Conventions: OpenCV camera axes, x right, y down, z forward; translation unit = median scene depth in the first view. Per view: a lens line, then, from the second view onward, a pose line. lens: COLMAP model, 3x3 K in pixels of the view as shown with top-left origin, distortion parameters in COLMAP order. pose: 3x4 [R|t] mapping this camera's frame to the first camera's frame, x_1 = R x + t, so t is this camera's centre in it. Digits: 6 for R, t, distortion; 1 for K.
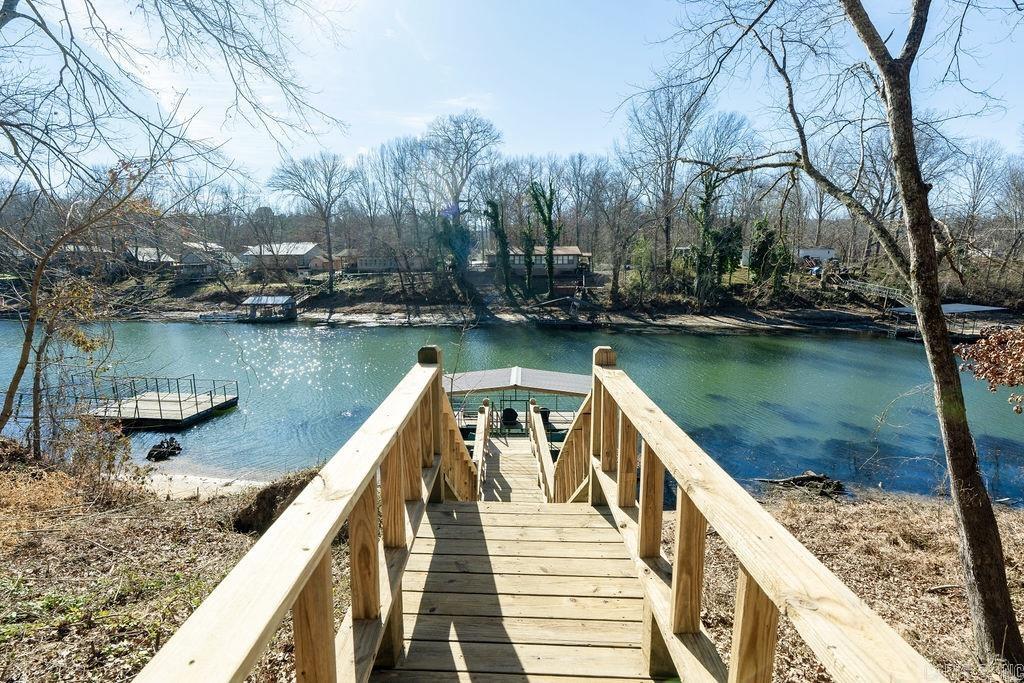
lens RADIAL K [[457.3, 0, 512.0], [0, 457.3, 341.5], [0, 0, 1]] dist [-0.001767, 0.000972]
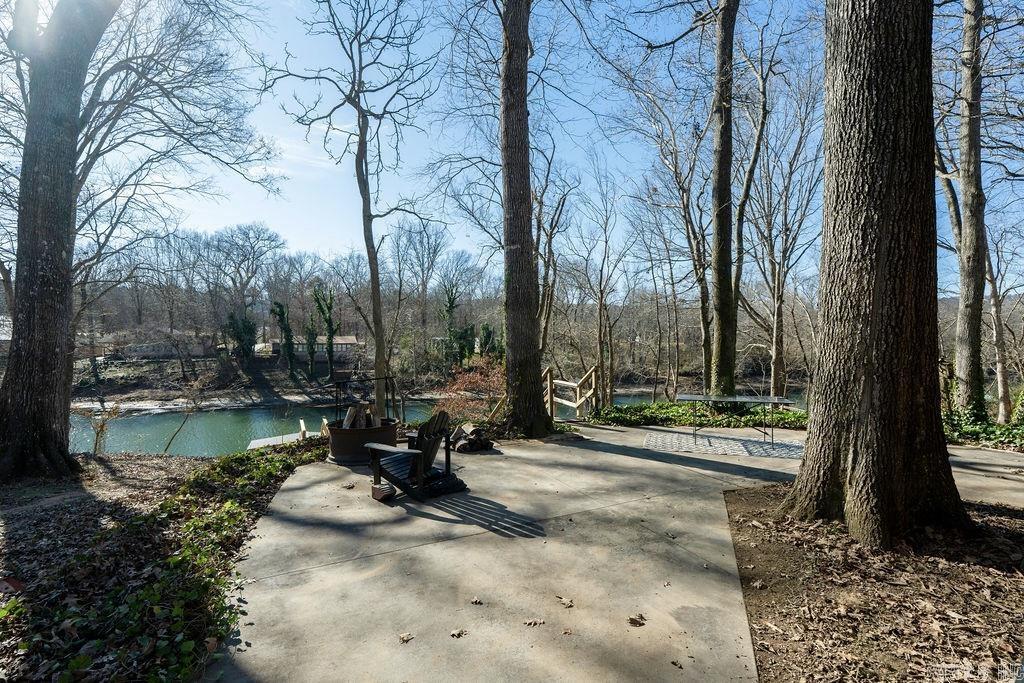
lens RADIAL K [[470.7, 0, 512.0], [0, 470.7, 341.5], [0, 0, 1]] dist [-0.001439, 0.000106]
pose [[0.904223, 0.003902, 0.427044, -0.015879], [0.059235, 0.989146, -0.134464, 0.000022], [-0.422934, 0.146882, 0.894177, -0.339844]]
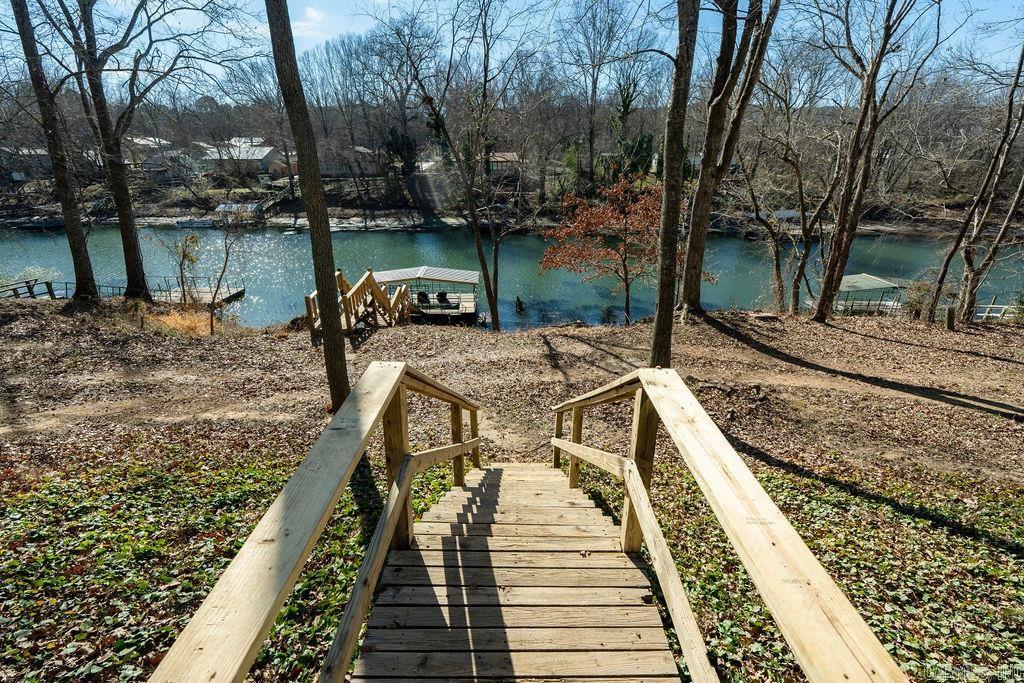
lens RADIAL K [[457.1, 0, 516.5], [0, 457.1, 336.9], [0, 0, 1]] dist [0.000901, 0.000262]
pose [[0.997570, -0.026152, 0.064579, 0.068800], [0.011369, 0.975558, 0.219449, -0.016561], [-0.068739, -0.218182, 0.973484, -0.204105]]
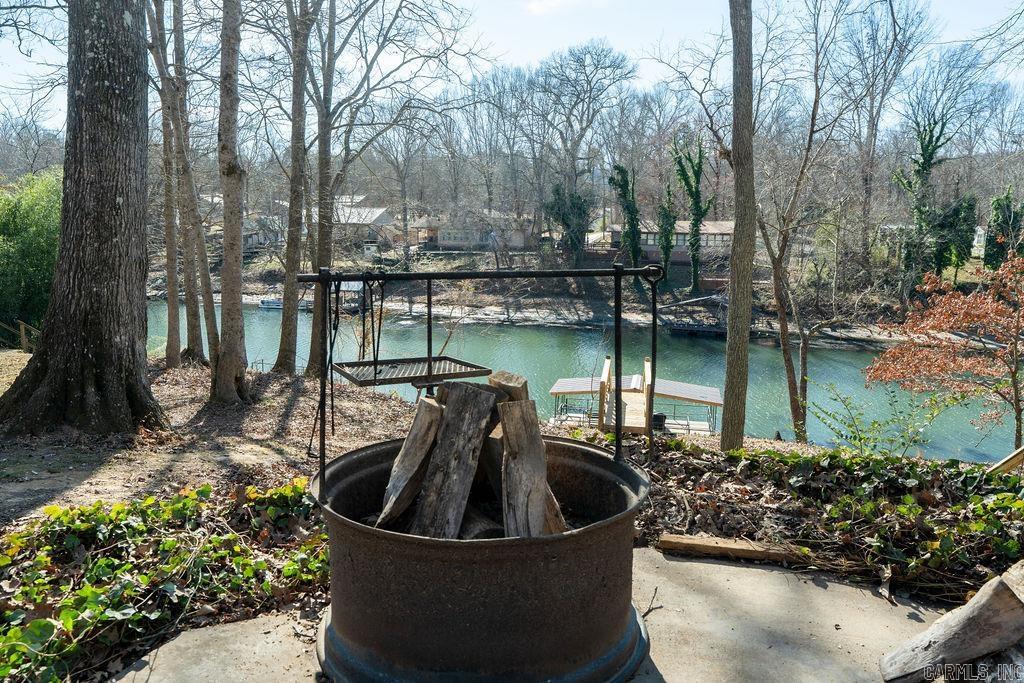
lens RADIAL K [[757.2, 0, 511.7], [0, 757.2, 334.5], [0, 0, 1]] dist [0.004447, 0.004614]
pose [[0.984252, 0.043122, -0.171431, 0.006029], [-0.045186, 0.998945, -0.008155, -0.004599], [0.170898, 0.015773, 0.985162, -0.265526]]
